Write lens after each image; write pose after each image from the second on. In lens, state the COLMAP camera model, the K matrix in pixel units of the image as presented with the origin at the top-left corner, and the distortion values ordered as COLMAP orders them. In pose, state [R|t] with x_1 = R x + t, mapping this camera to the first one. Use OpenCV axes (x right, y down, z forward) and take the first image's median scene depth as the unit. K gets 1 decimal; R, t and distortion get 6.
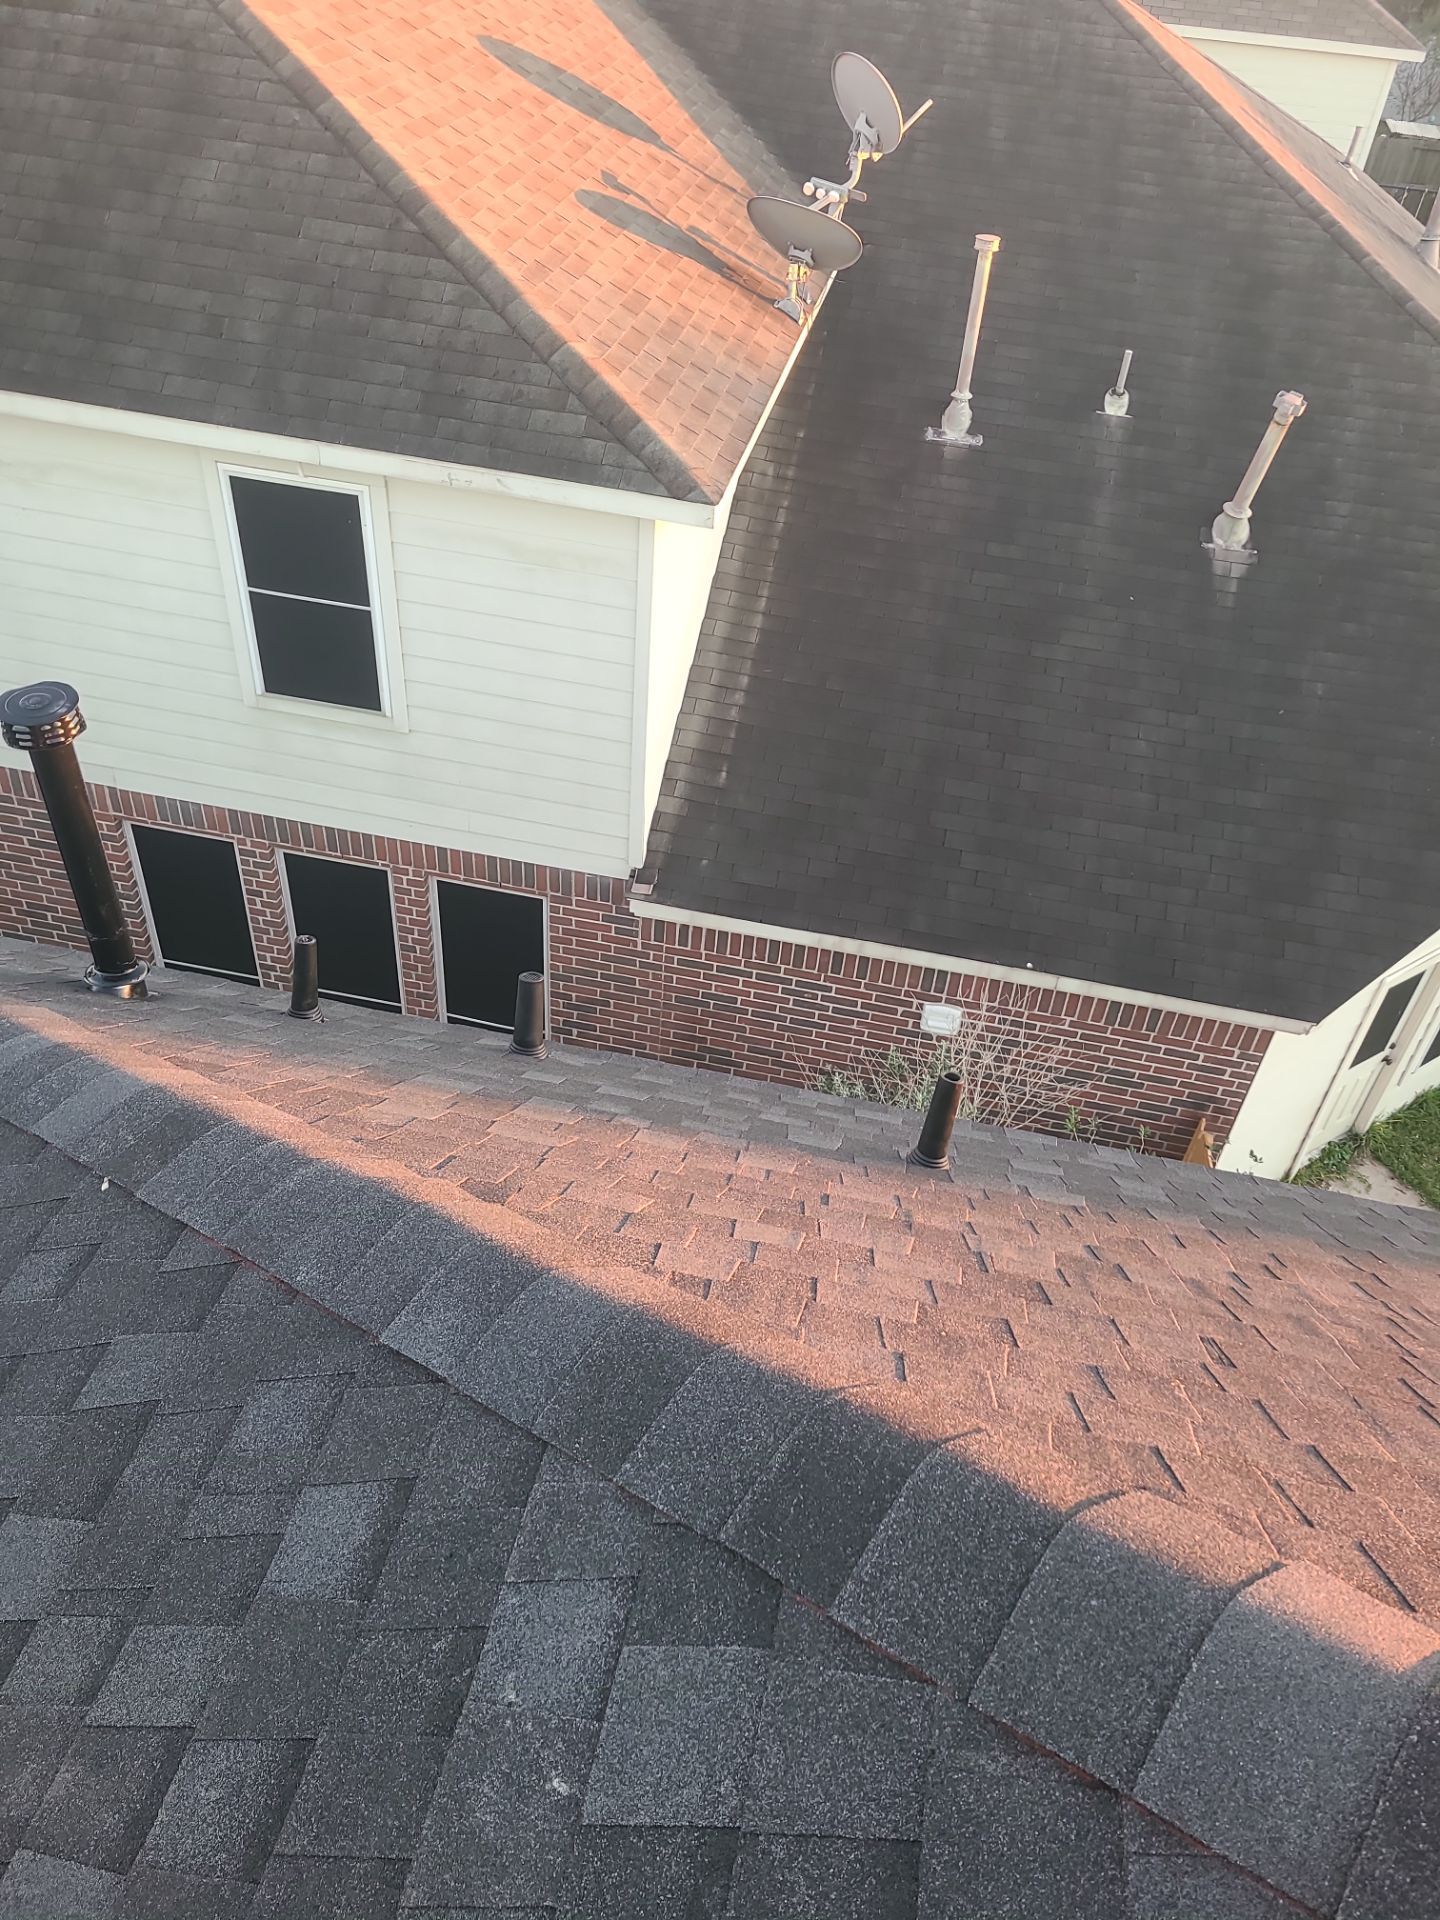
lens RADIAL K [[1424.0, 0, 724.6], [0, 1424.0, 946.4], [0, 0, 1]] dist [0.059548, -0.036113]
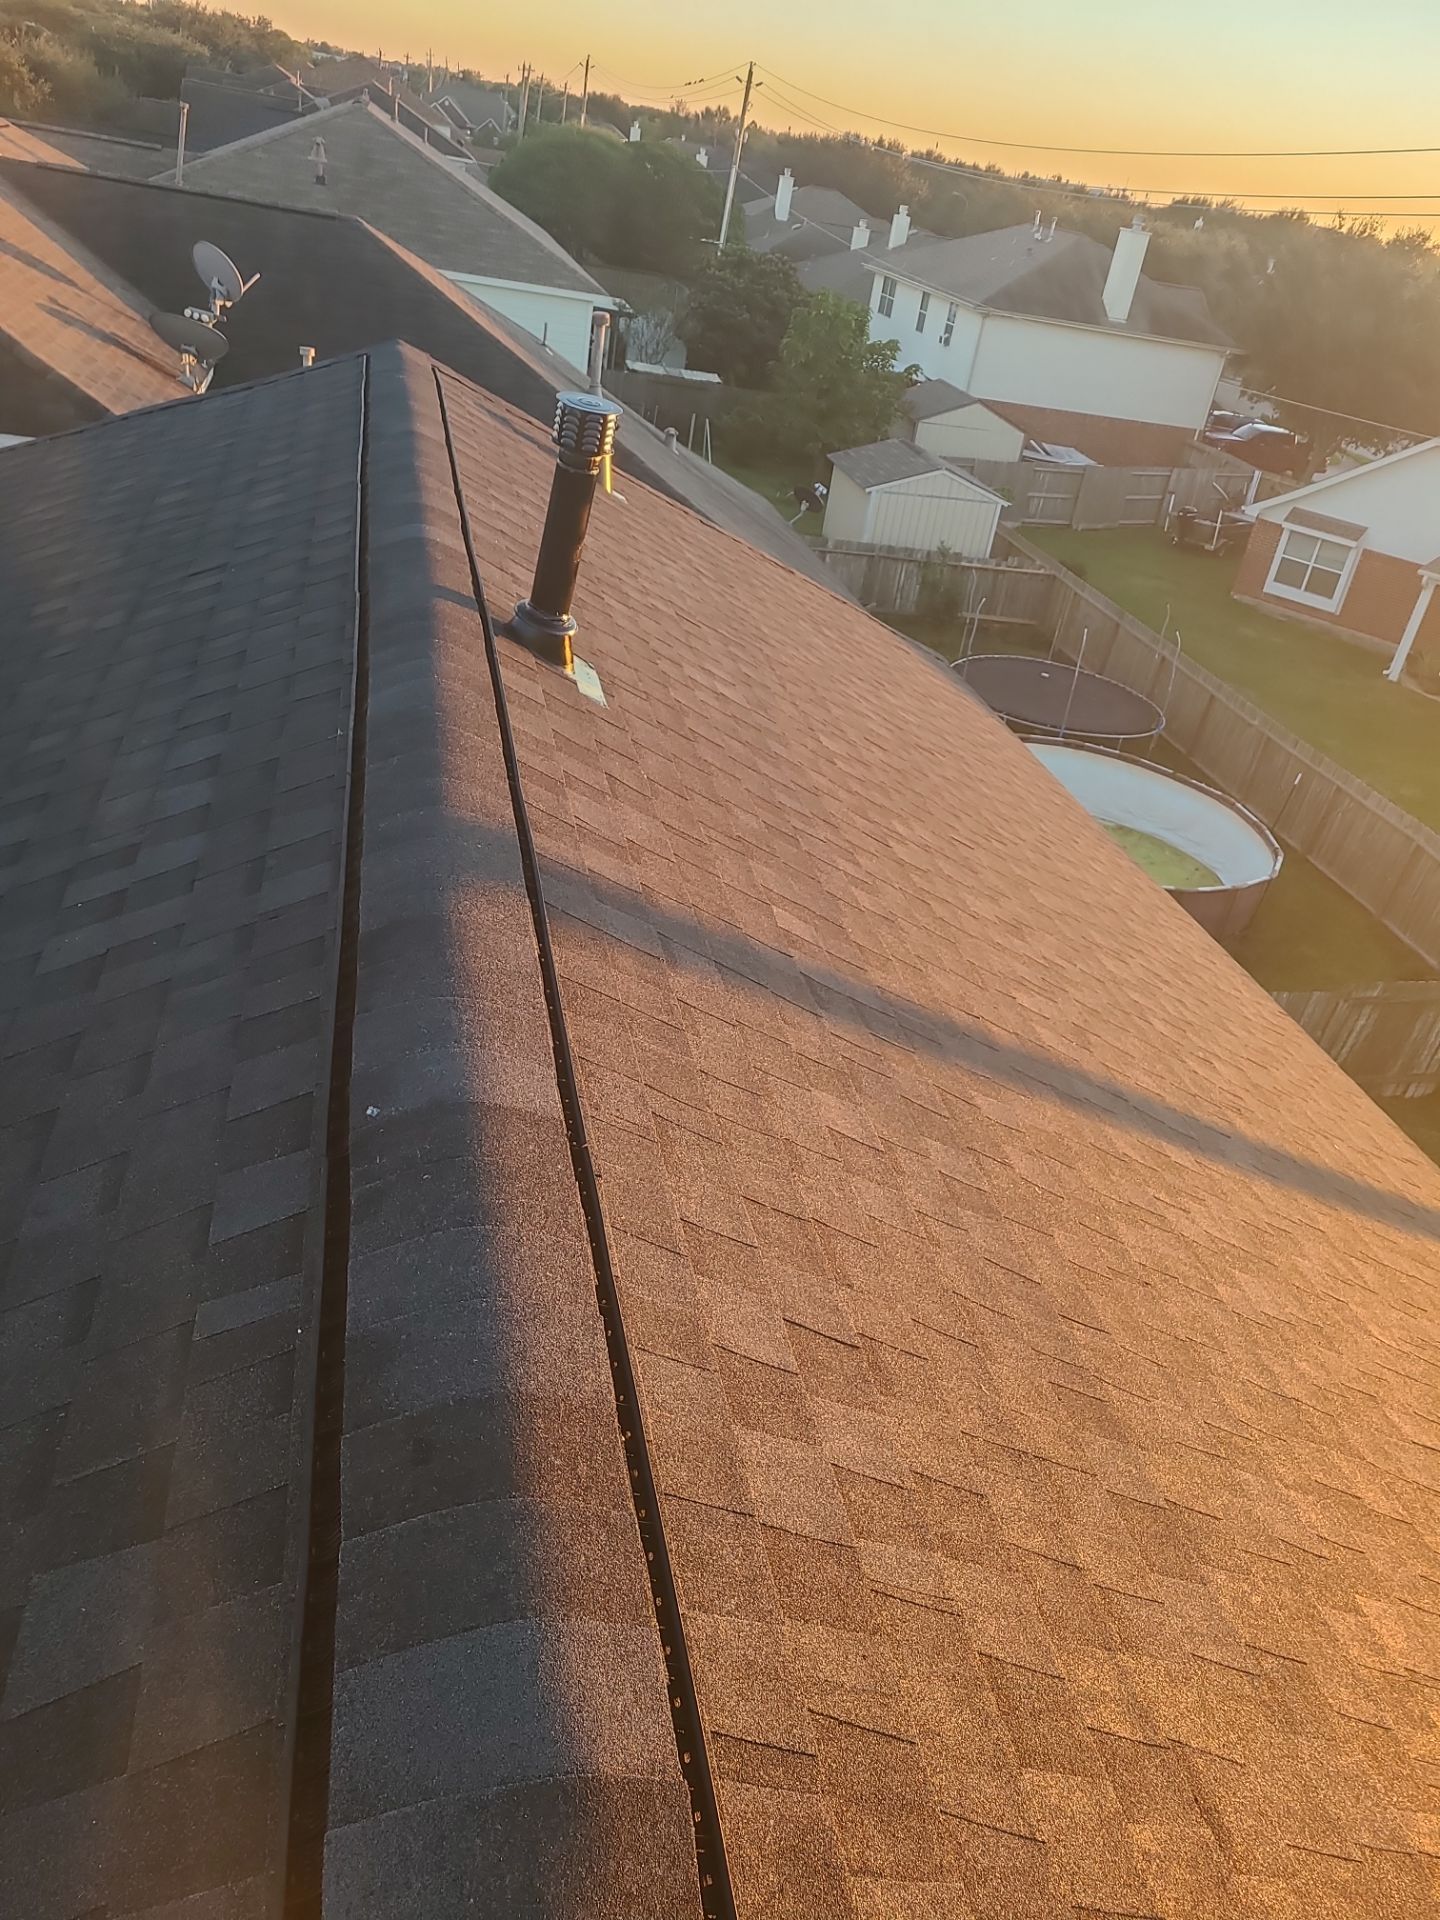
lens RADIAL K [[1424.0, 0, 729.9], [0, 1424.0, 958.1], [0, 0, 1]] dist [0.059548, -0.036113]
pose [[0.918171, -0.130497, 0.374076, -0.087374], [0.181917, 0.977642, -0.105465, 0.479634], [-0.351950, 0.164886, 0.921382, -0.612755]]
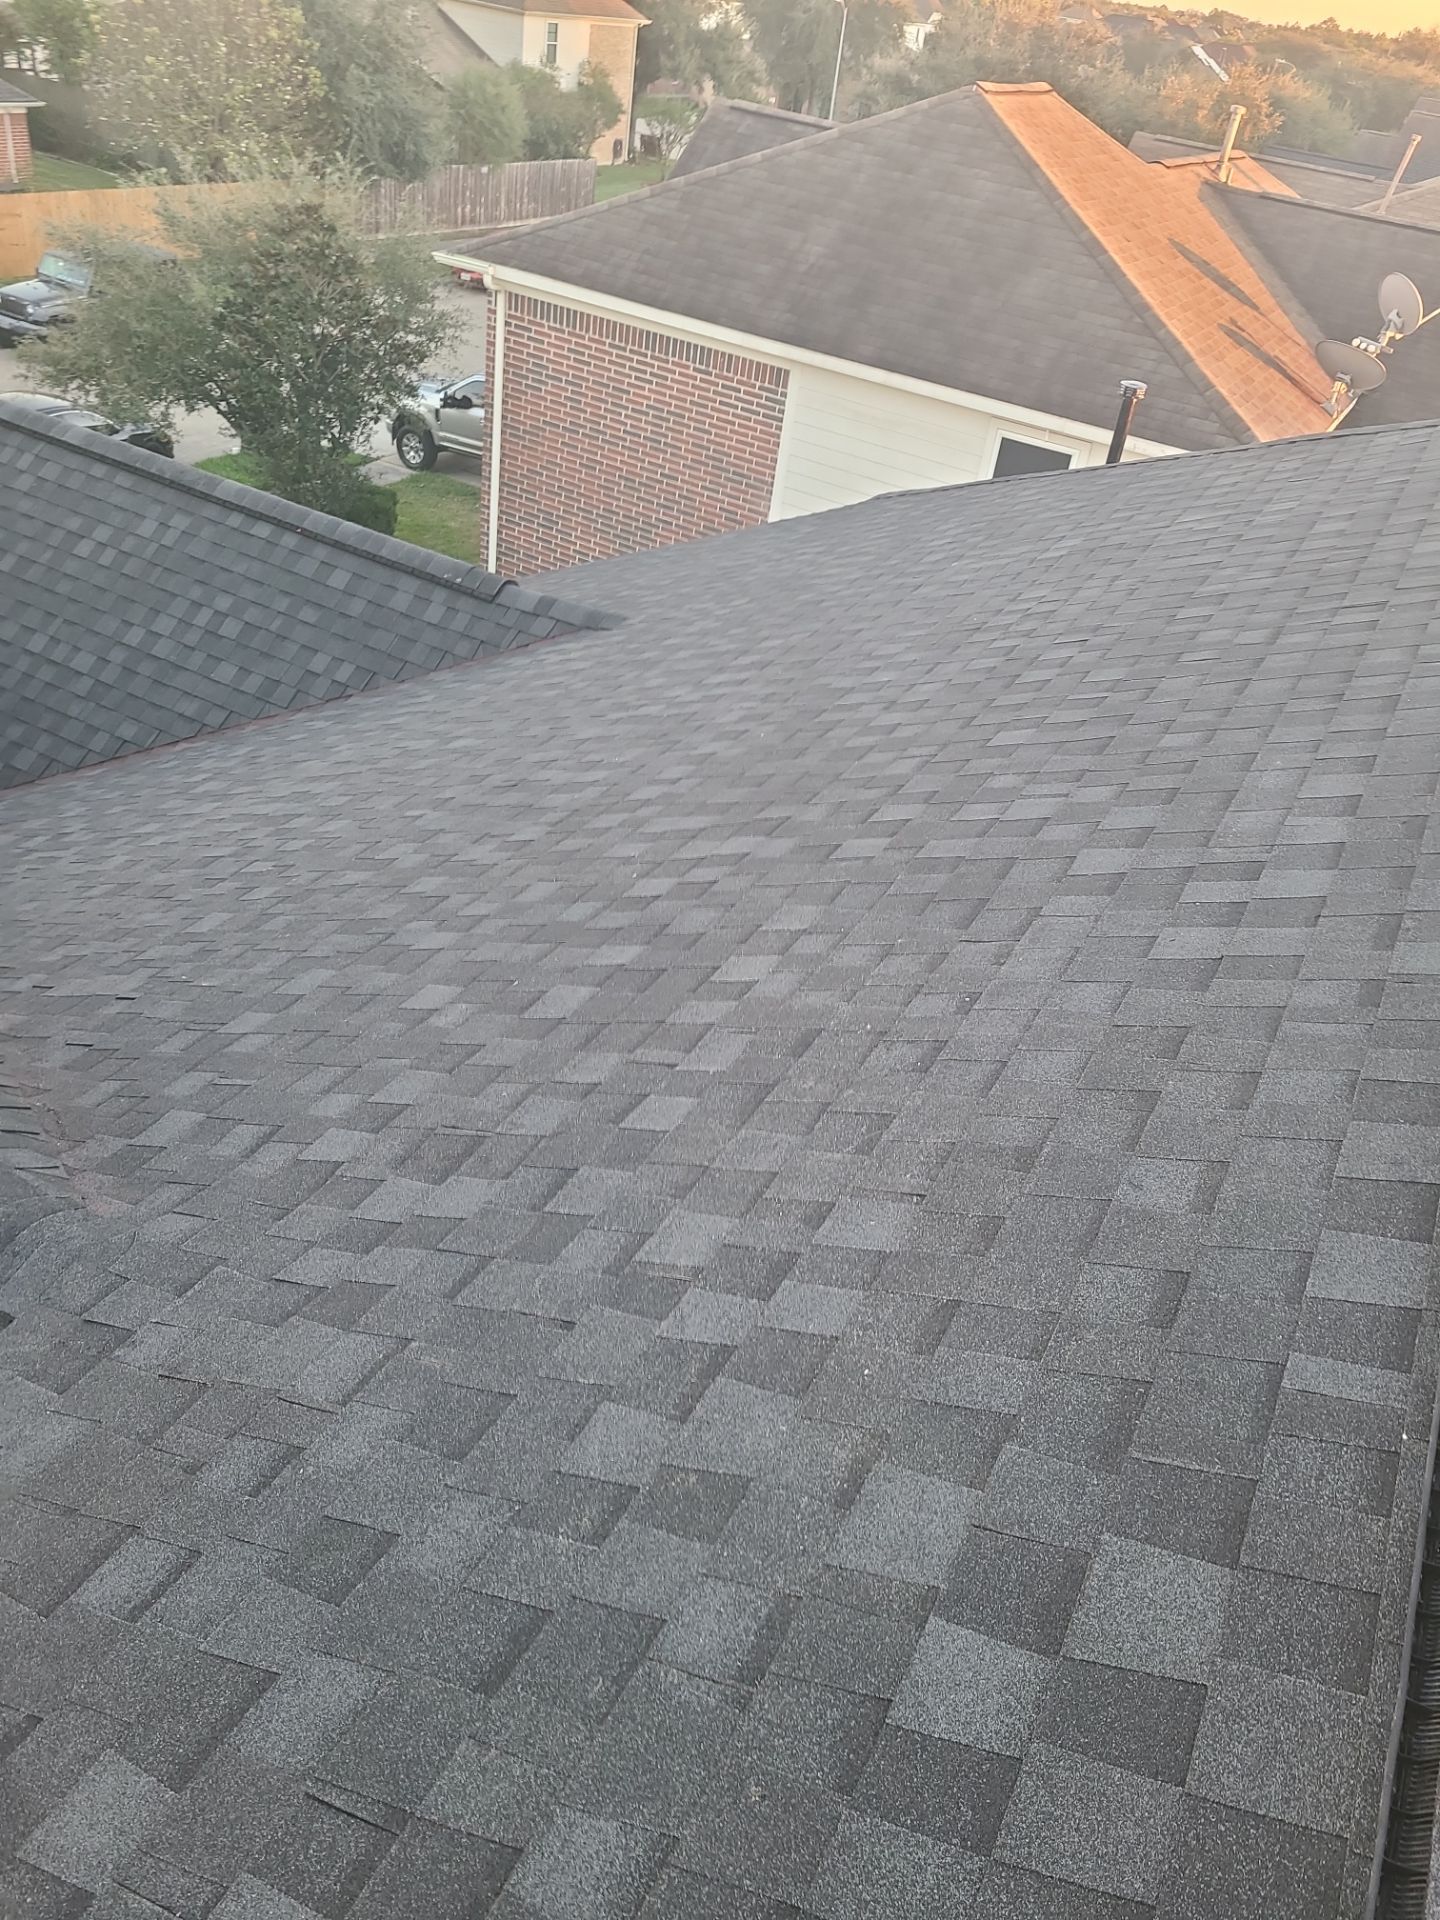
lens RADIAL K [[1424.0, 0, 766.5], [0, 1424.0, 935.8], [0, 0, 1]] dist [0.059548, -0.036113]
pose [[0.958105, 0.210050, -0.194717, -0.122750], [-0.235114, 0.965040, -0.115843, 0.477478], [0.163577, 0.156770, 0.973995, -0.608939]]
